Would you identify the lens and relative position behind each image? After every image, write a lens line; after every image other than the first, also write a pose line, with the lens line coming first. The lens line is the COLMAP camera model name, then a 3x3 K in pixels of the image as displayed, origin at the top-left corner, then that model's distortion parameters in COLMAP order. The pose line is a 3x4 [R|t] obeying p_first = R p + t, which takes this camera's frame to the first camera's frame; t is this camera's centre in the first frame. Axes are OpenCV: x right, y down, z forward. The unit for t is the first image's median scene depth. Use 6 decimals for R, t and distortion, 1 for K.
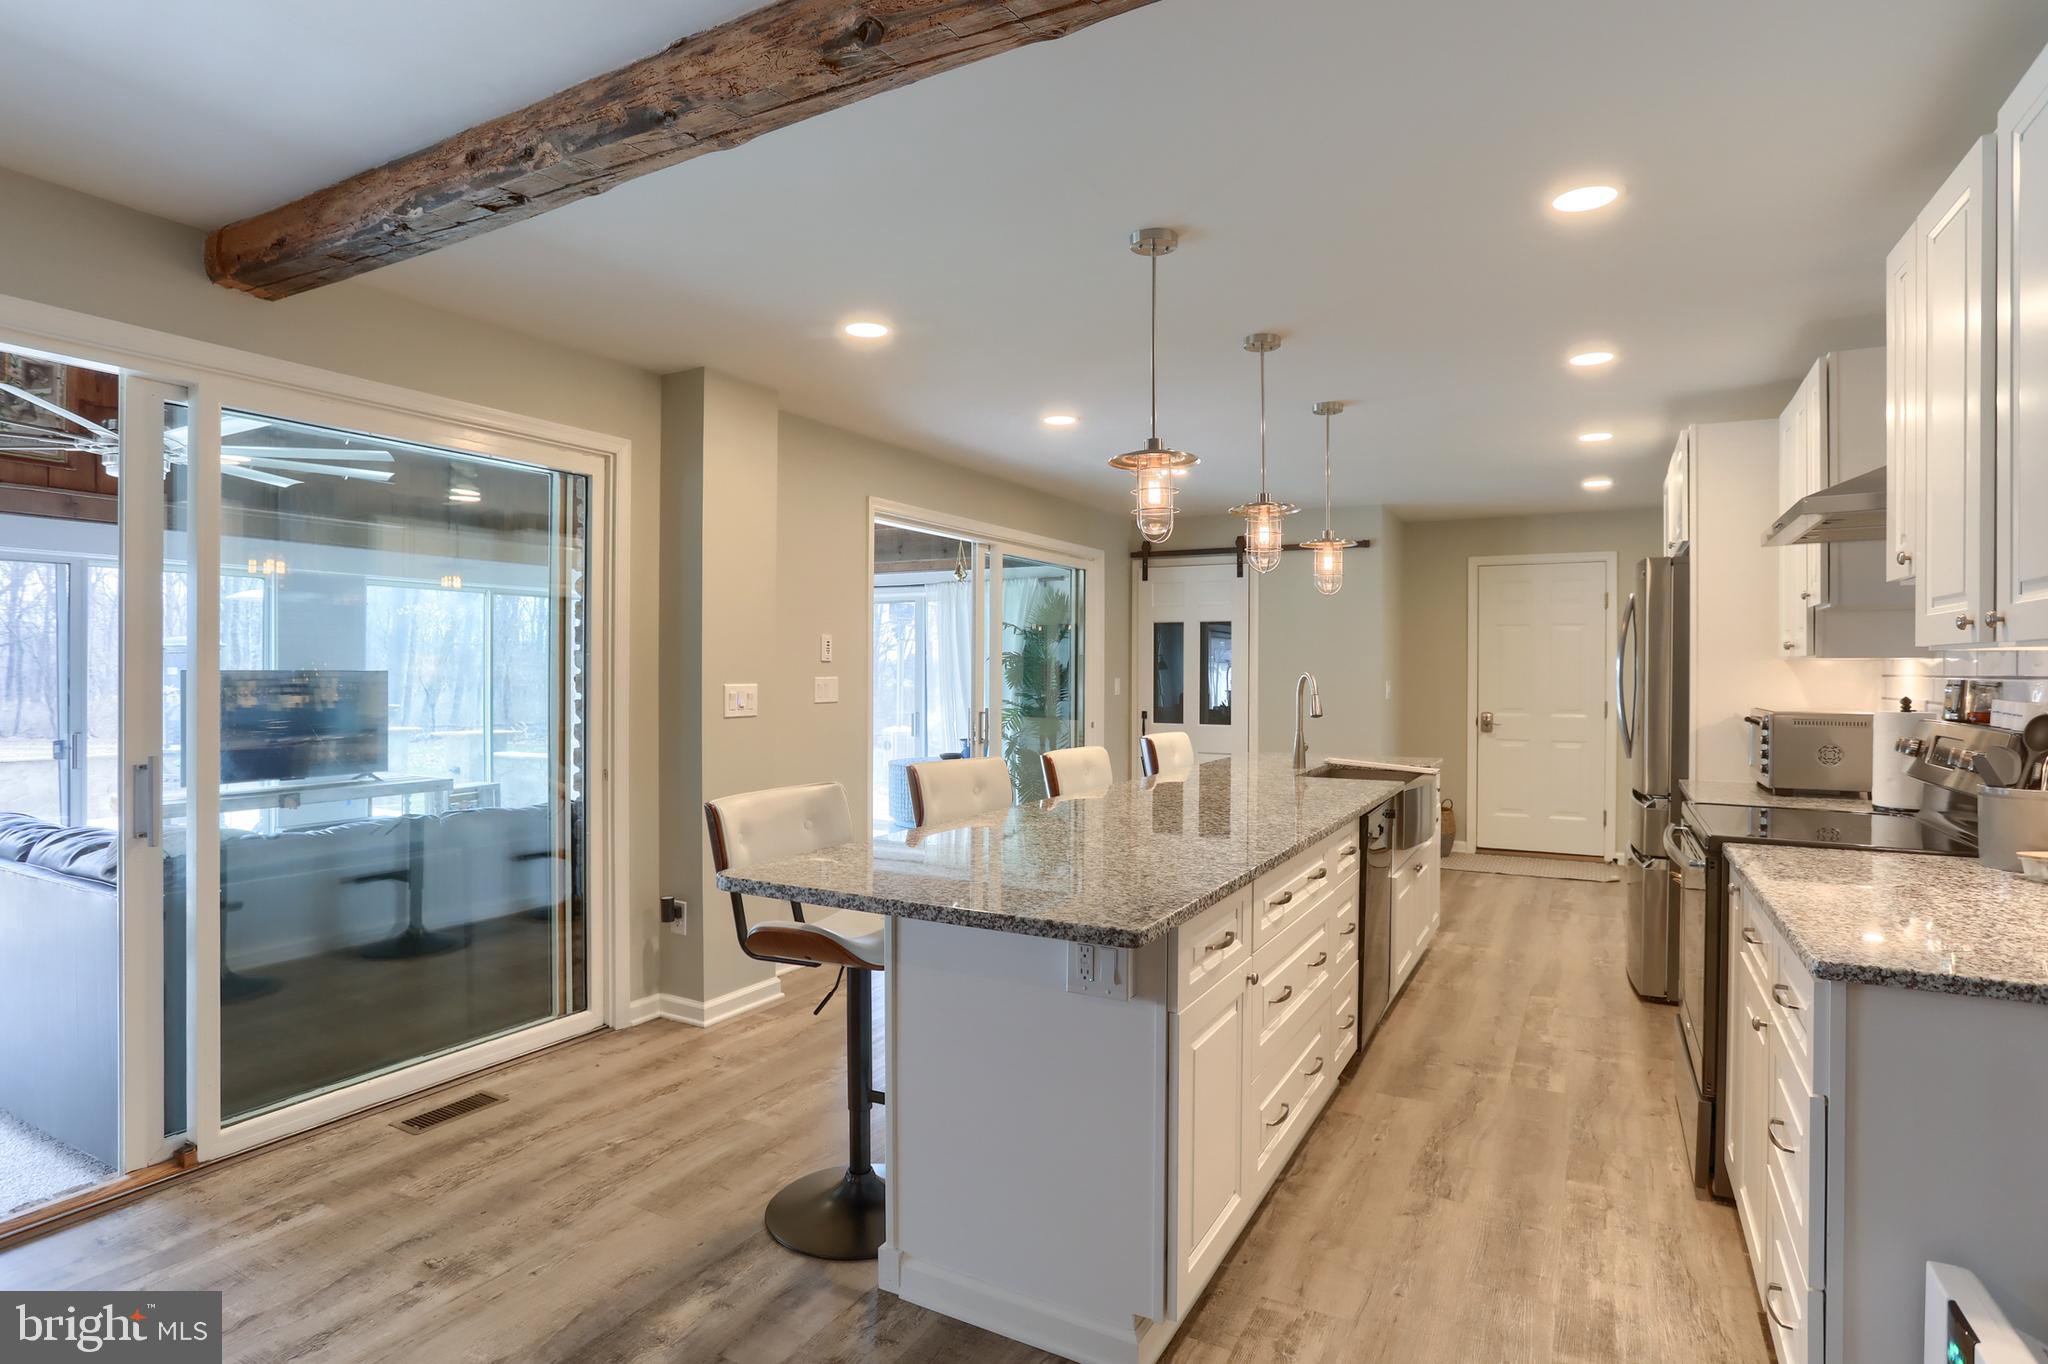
lens RADIAL K [[1061.8, 0, 1046.3], [0, 1061.8, 675.3], [0, 0, 1]] dist [-0.057666, 0.038051]
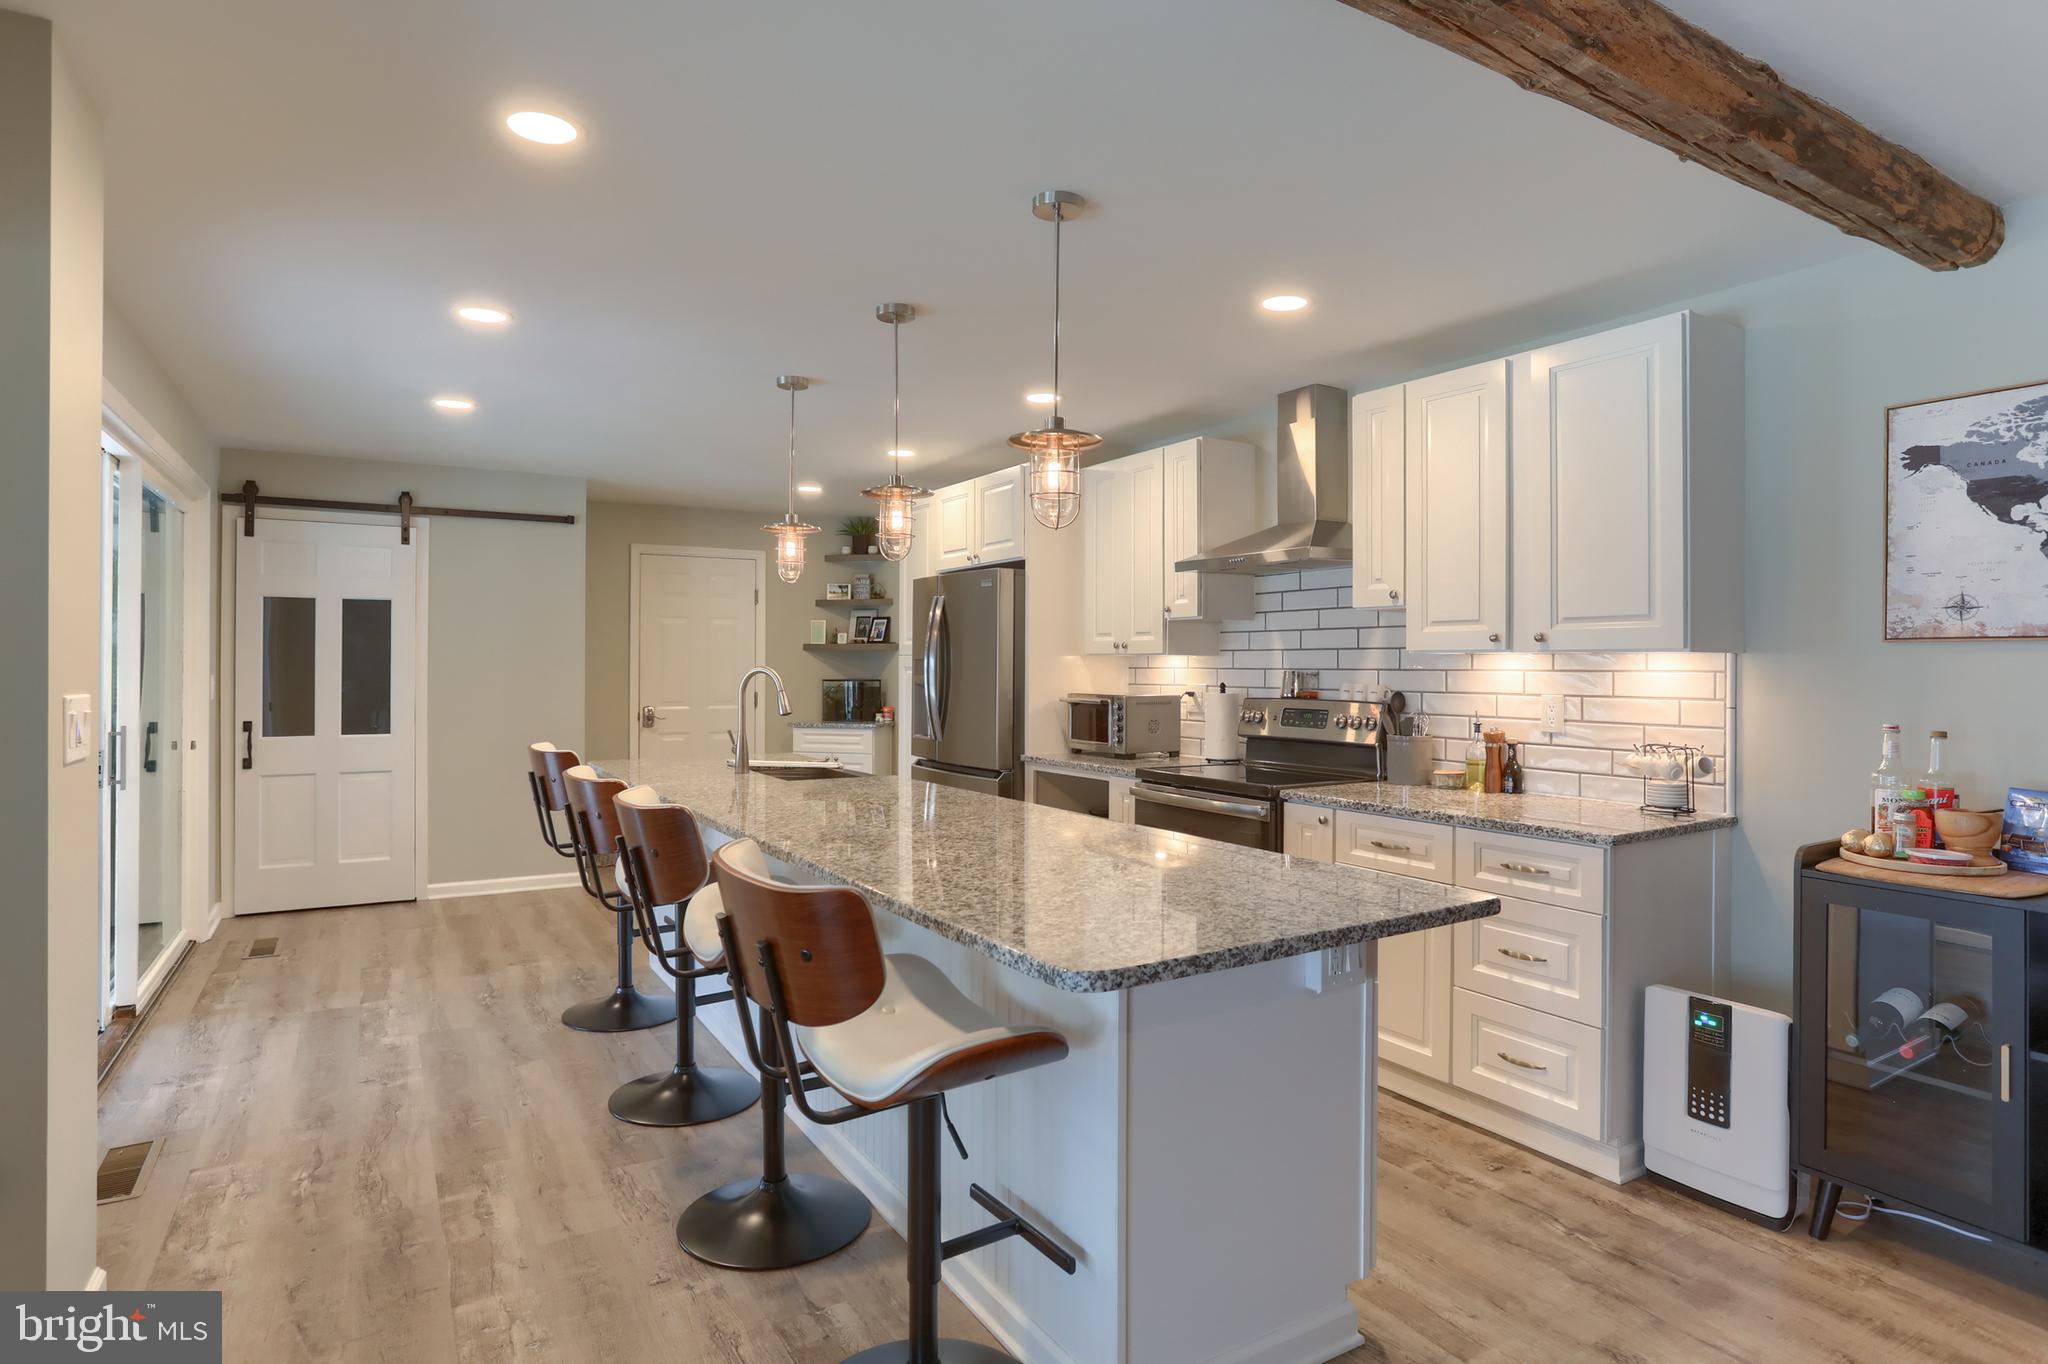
lens RADIAL K [[1078.5, 0, 1070.9], [0, 1078.5, 671.5], [0, 0, 1]] dist [-0.030577, 0.001281]
pose [[0.487068, -0.008599, 0.873322, -0.495529], [0.004176, 0.999963, 0.007517, -0.005631], [-0.873354, -0.000014, 0.487086, 0.361437]]
